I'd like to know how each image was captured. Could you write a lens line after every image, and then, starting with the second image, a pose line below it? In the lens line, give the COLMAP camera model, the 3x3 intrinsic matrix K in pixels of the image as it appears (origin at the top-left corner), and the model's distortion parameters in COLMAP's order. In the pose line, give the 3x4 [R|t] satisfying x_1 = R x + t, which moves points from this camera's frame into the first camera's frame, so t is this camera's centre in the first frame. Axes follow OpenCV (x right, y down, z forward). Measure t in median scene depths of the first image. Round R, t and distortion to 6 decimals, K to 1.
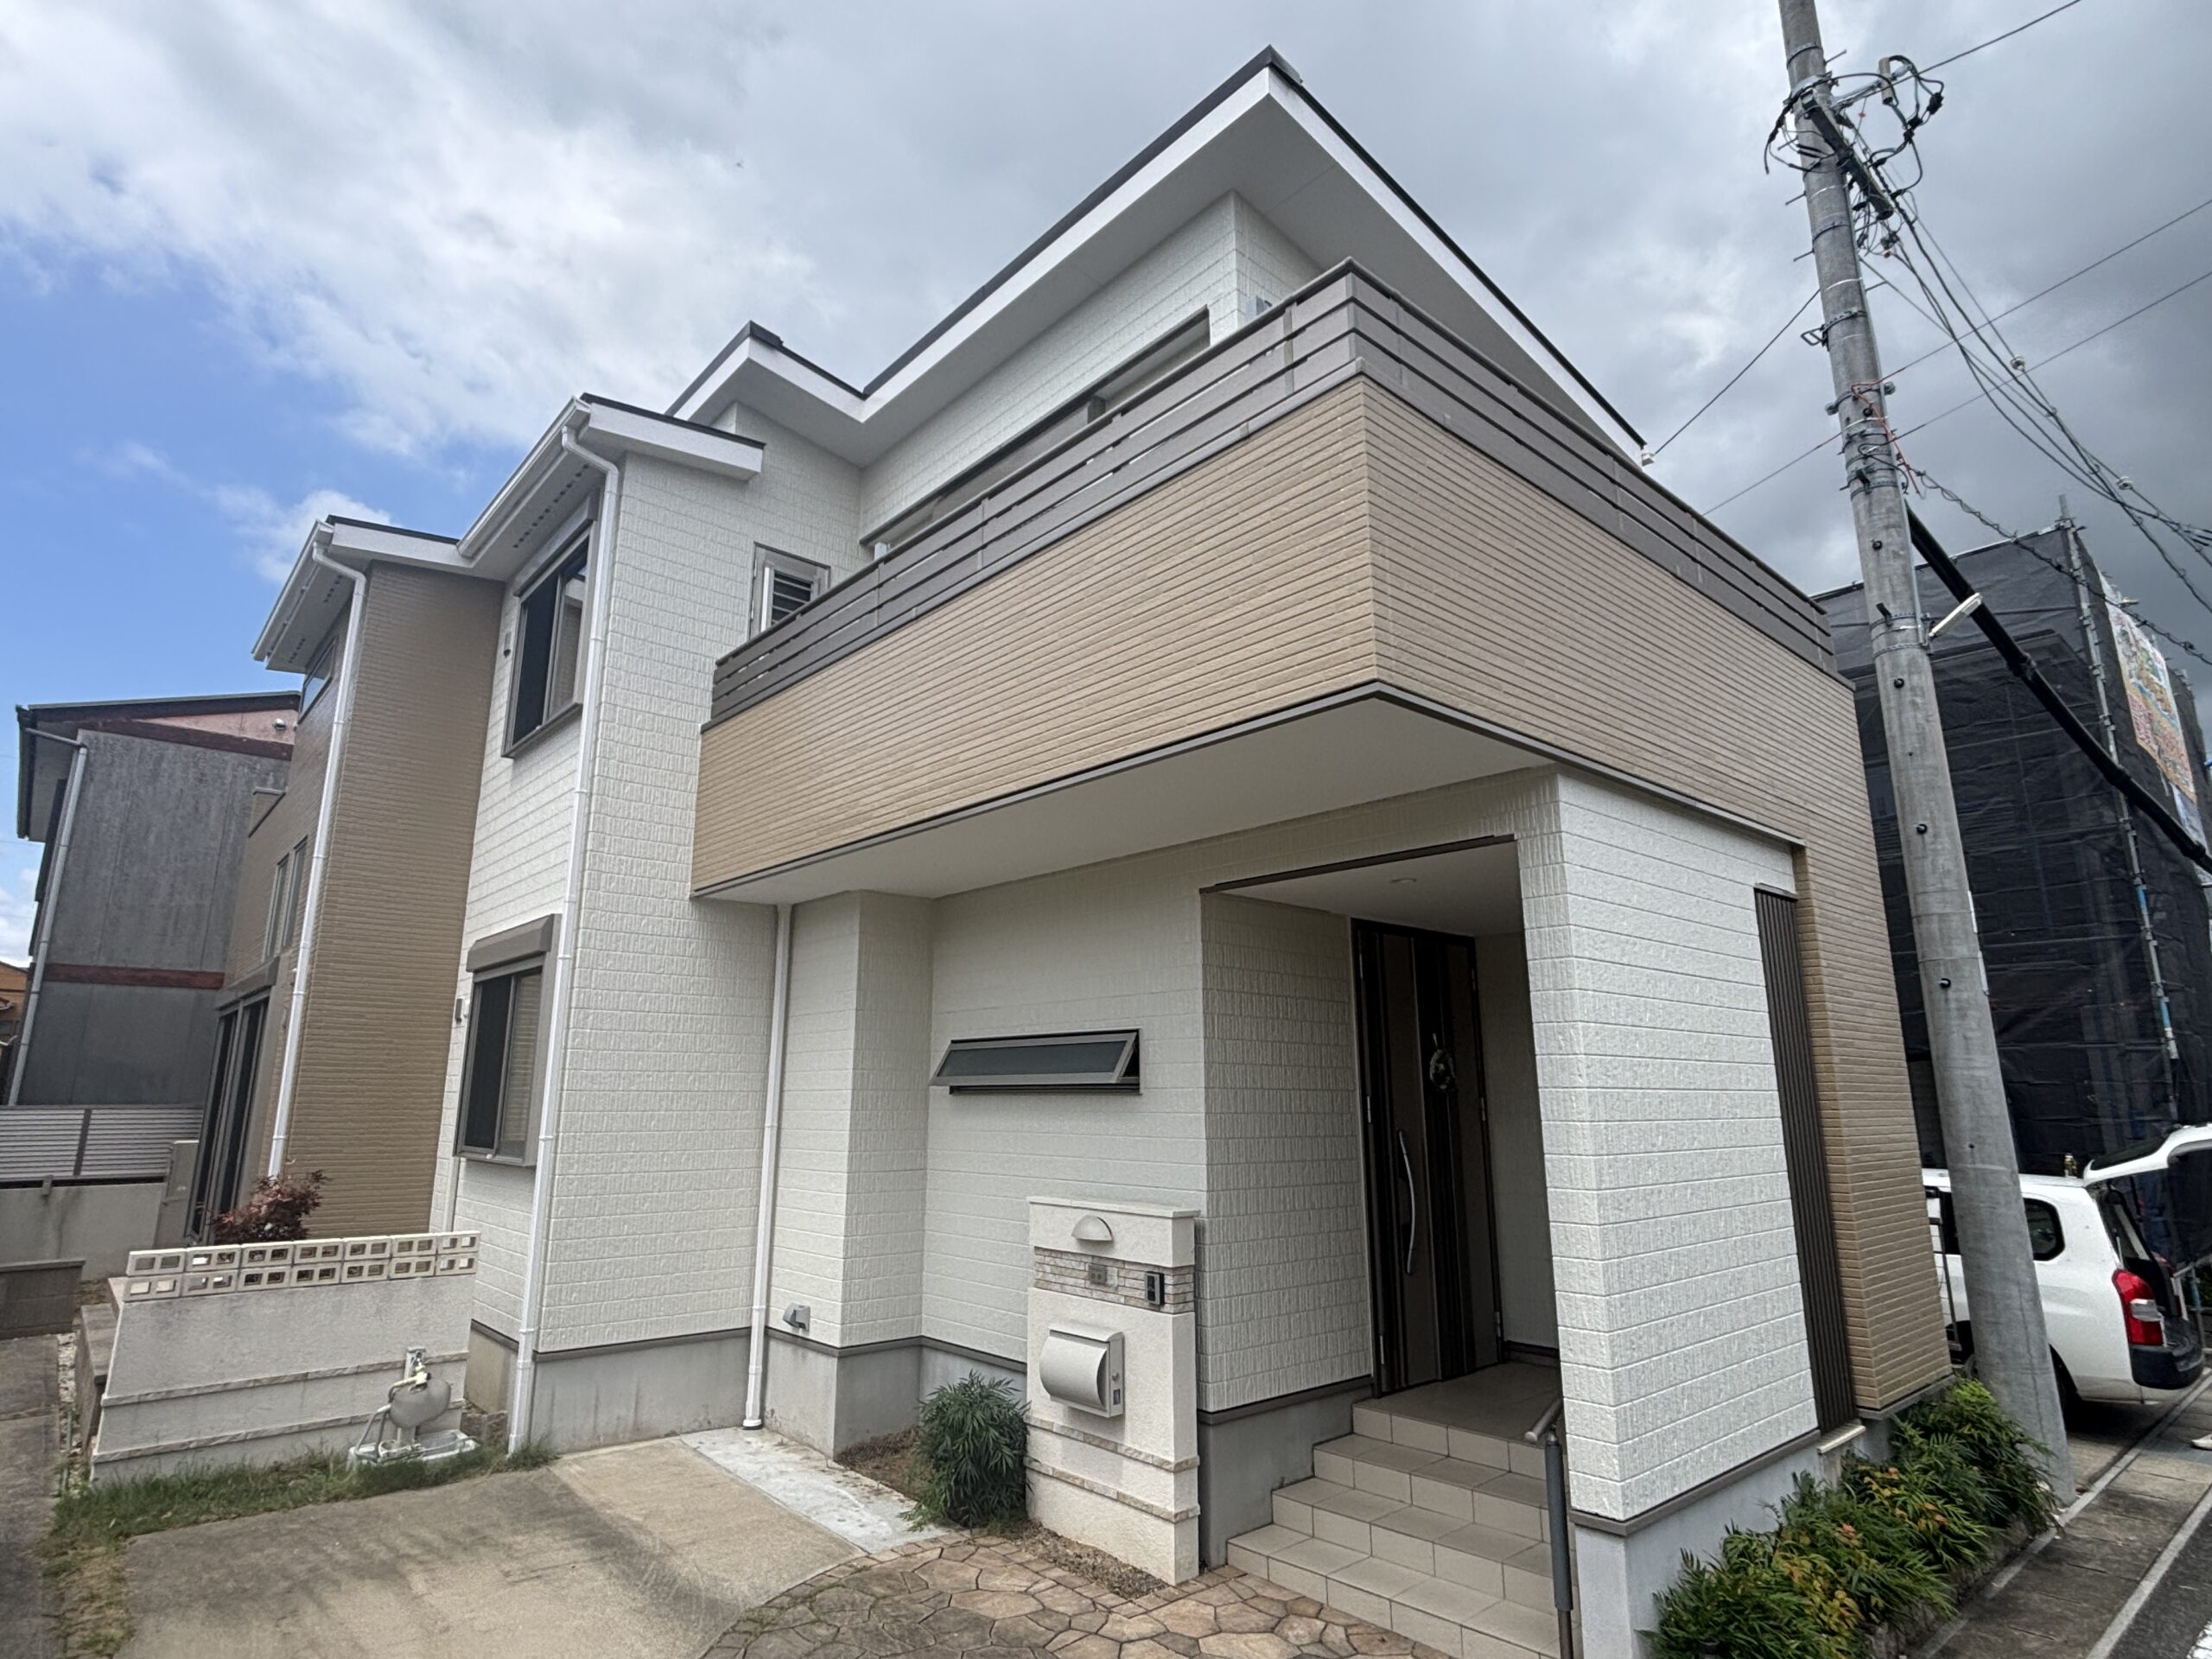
lens RADIAL K [[1190.0, 0, 1106.0], [0, 1190.0, 829.5], [0, 0, 1]] dist [-0.000650, 0.001420]
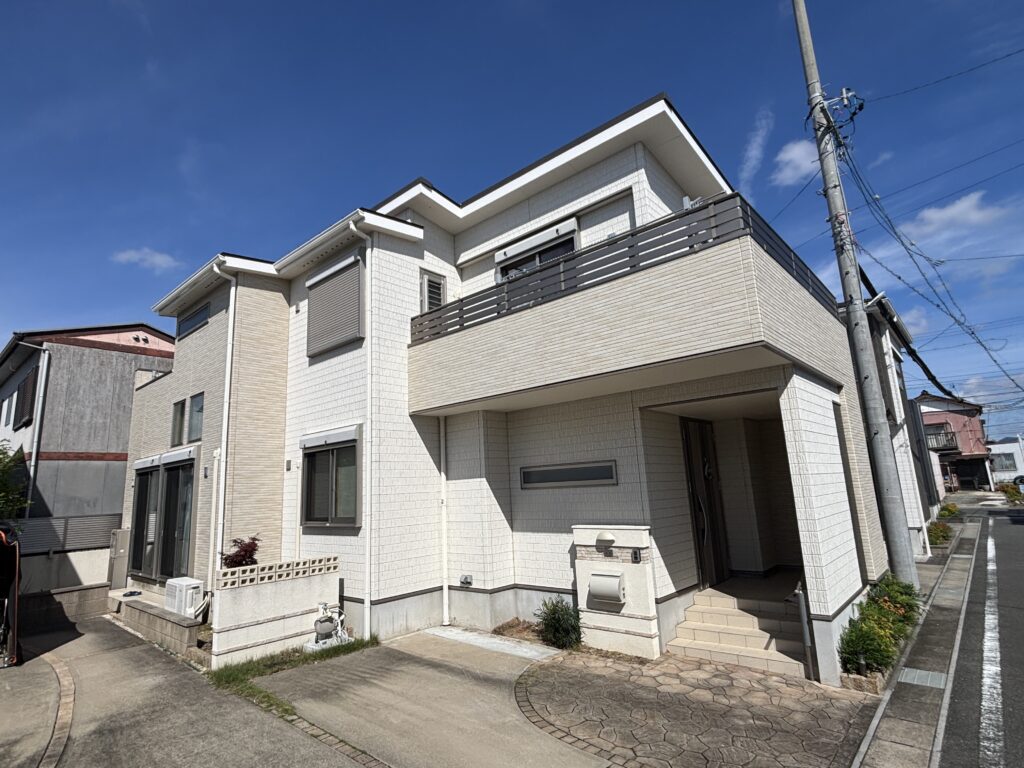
lens RADIAL K [[535.8, 0, 512.0], [0, 535.8, 384.0], [0, 0, 1]] dist [0.000523, 0.000053]
pose [[0.990635, -0.023423, 0.134512, -0.338925], [0.019835, 0.999413, 0.027948, -0.040067], [-0.135088, -0.025018, 0.990518, -0.142678]]
